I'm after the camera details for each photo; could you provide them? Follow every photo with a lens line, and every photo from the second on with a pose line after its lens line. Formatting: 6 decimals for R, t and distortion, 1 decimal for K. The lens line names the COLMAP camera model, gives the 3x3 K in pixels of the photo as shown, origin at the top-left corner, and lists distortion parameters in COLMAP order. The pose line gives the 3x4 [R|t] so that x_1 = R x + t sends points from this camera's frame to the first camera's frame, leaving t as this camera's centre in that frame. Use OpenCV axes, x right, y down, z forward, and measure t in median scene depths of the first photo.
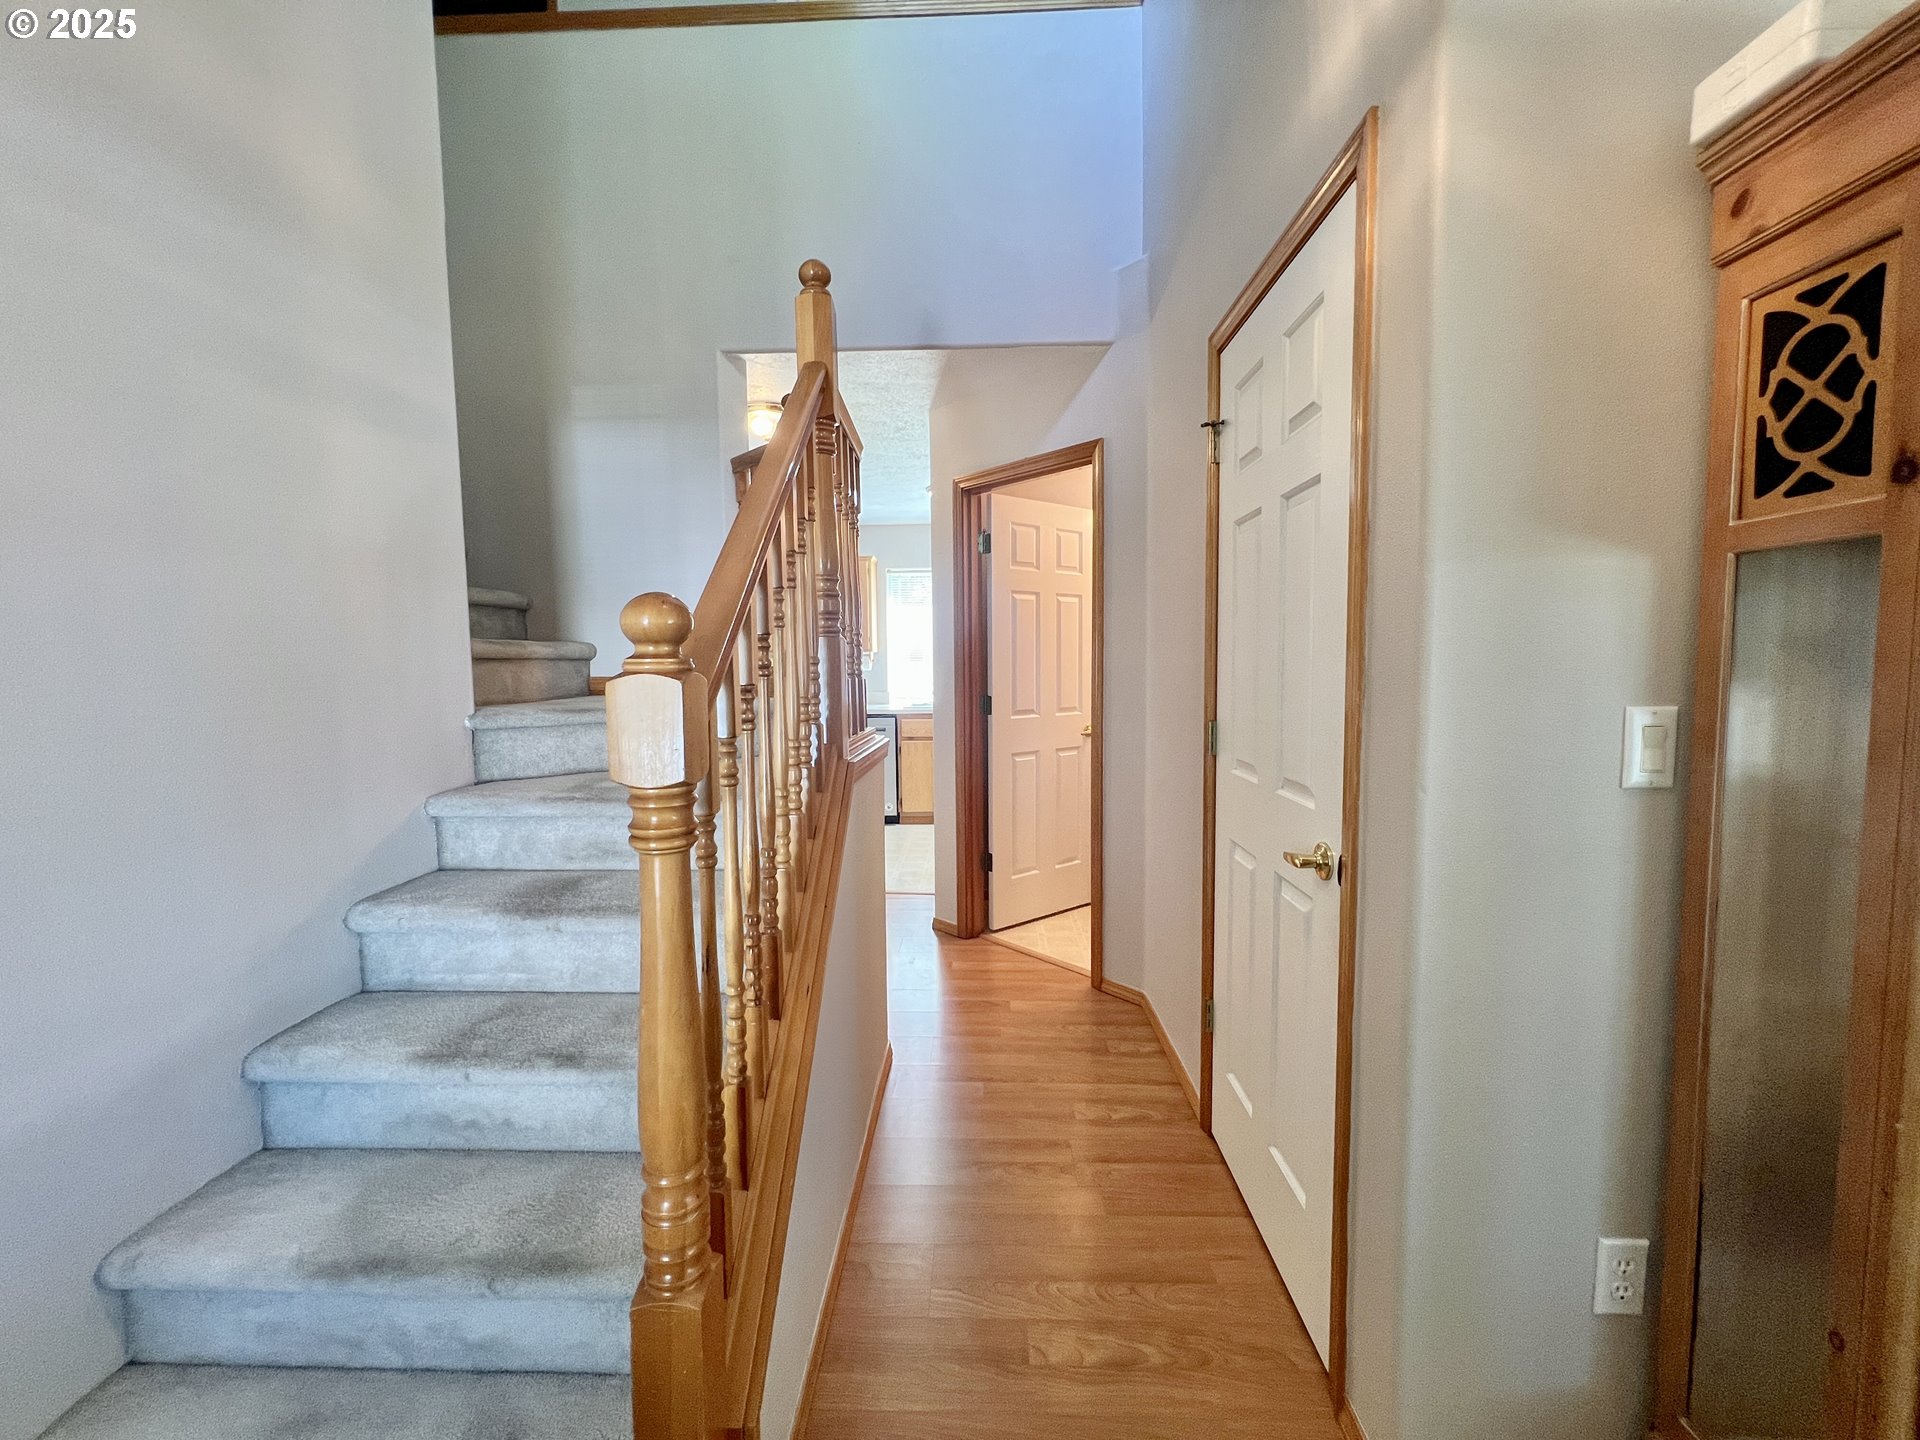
lens RADIAL K [[769.5, 0, 957.4], [0, 769.5, 719.4], [0, 0, 1]] dist [-0.000902, 0.000200]
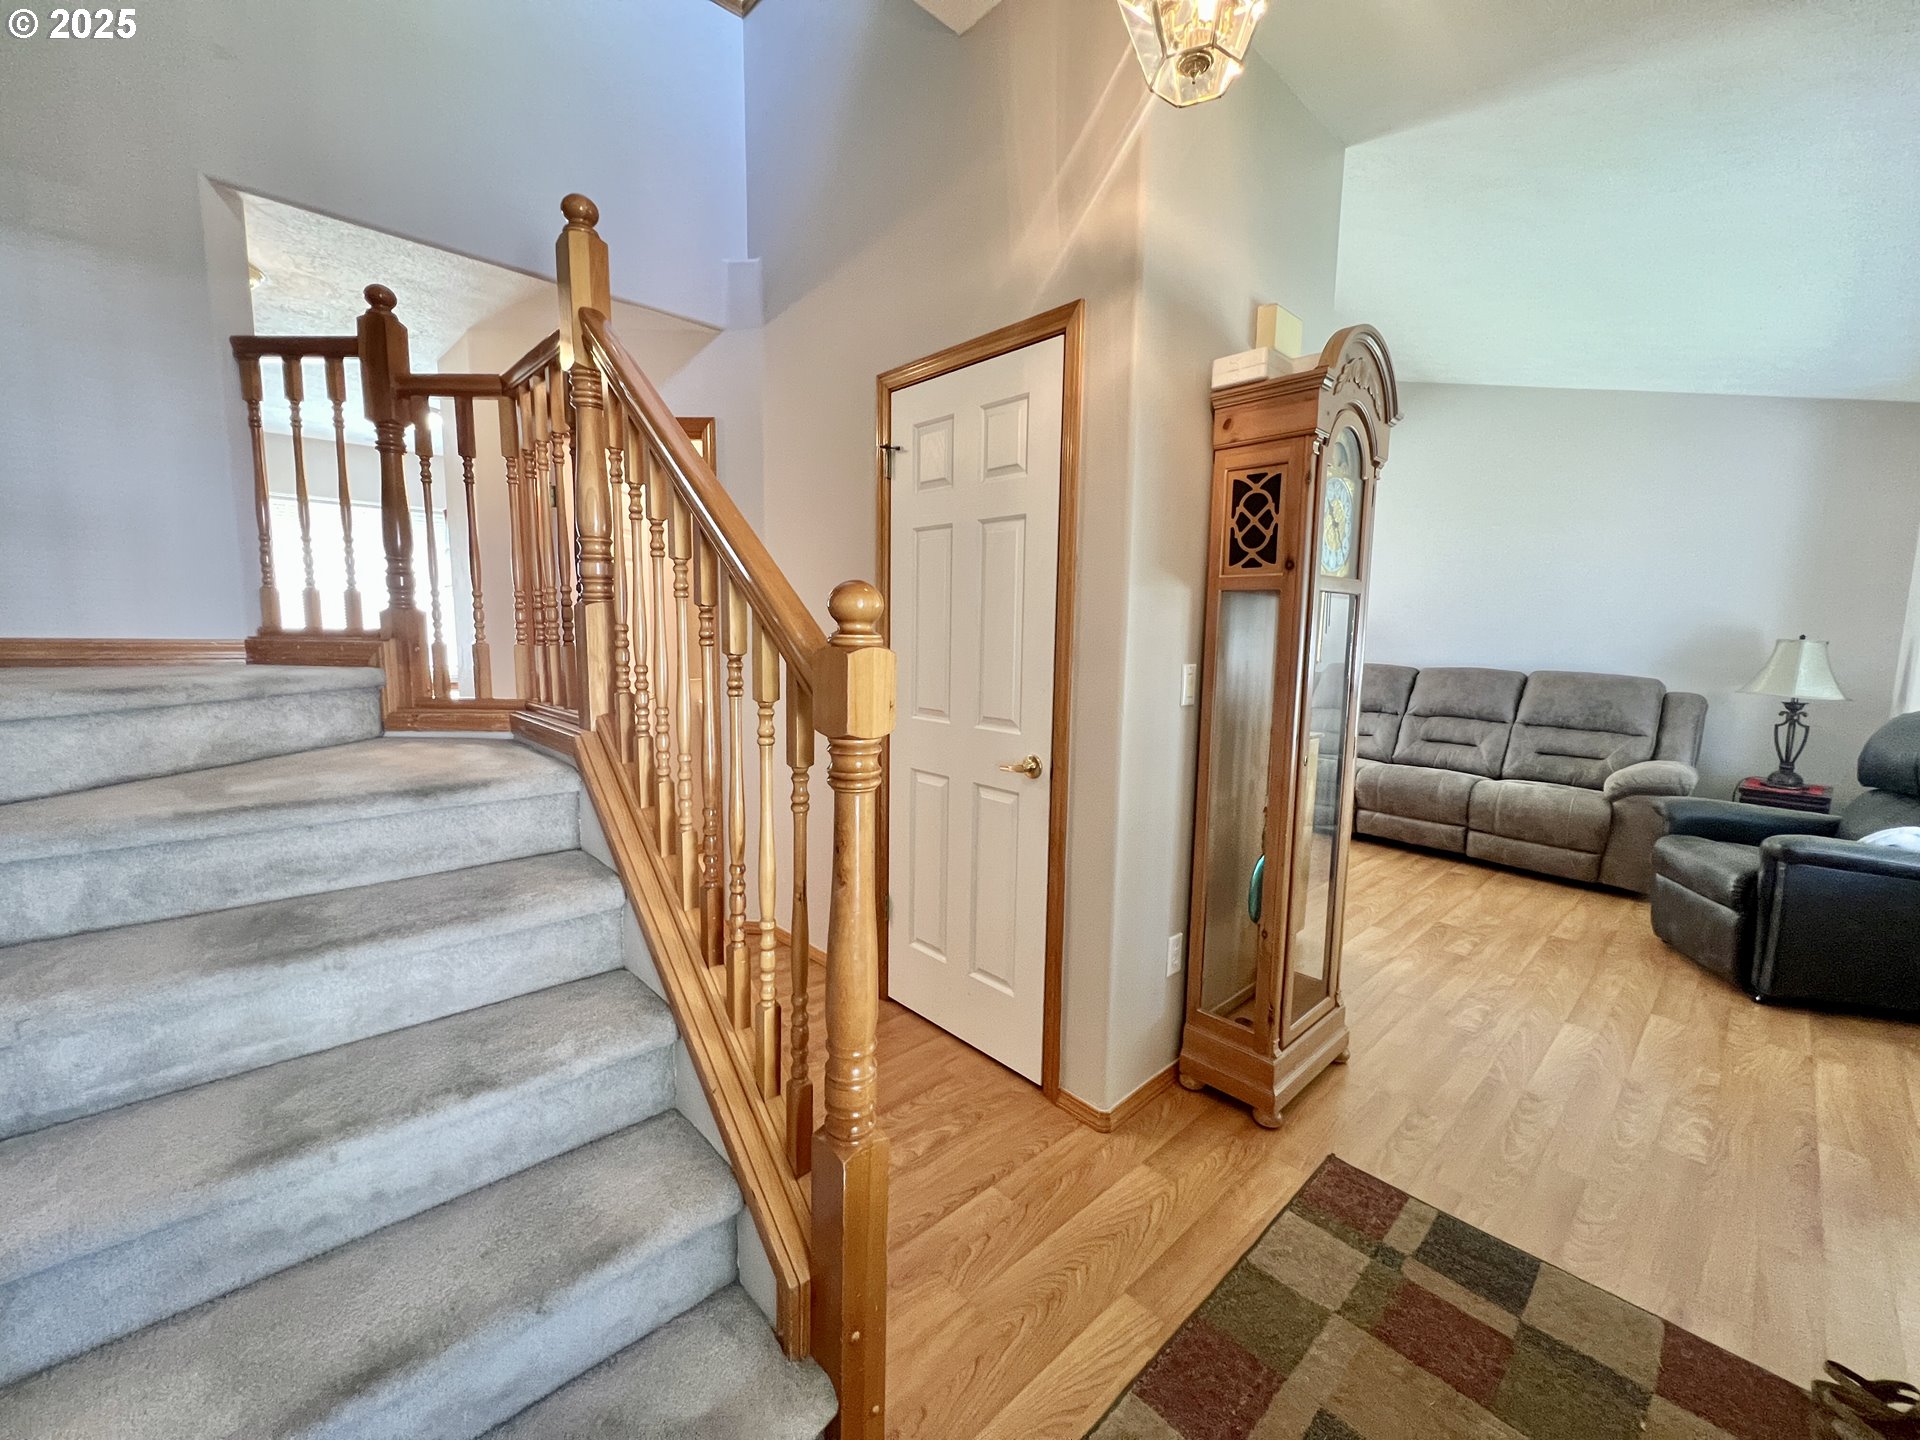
lens RADIAL K [[769.5, 0, 957.4], [0, 769.5, 719.4], [0, 0, 1]] dist [-0.000902, 0.000200]
pose [[0.709011, -0.062166, 0.702452, -0.830737], [0.029519, 0.997850, 0.058513, -0.007245], [-0.704580, -0.020751, 0.709321, 0.007646]]
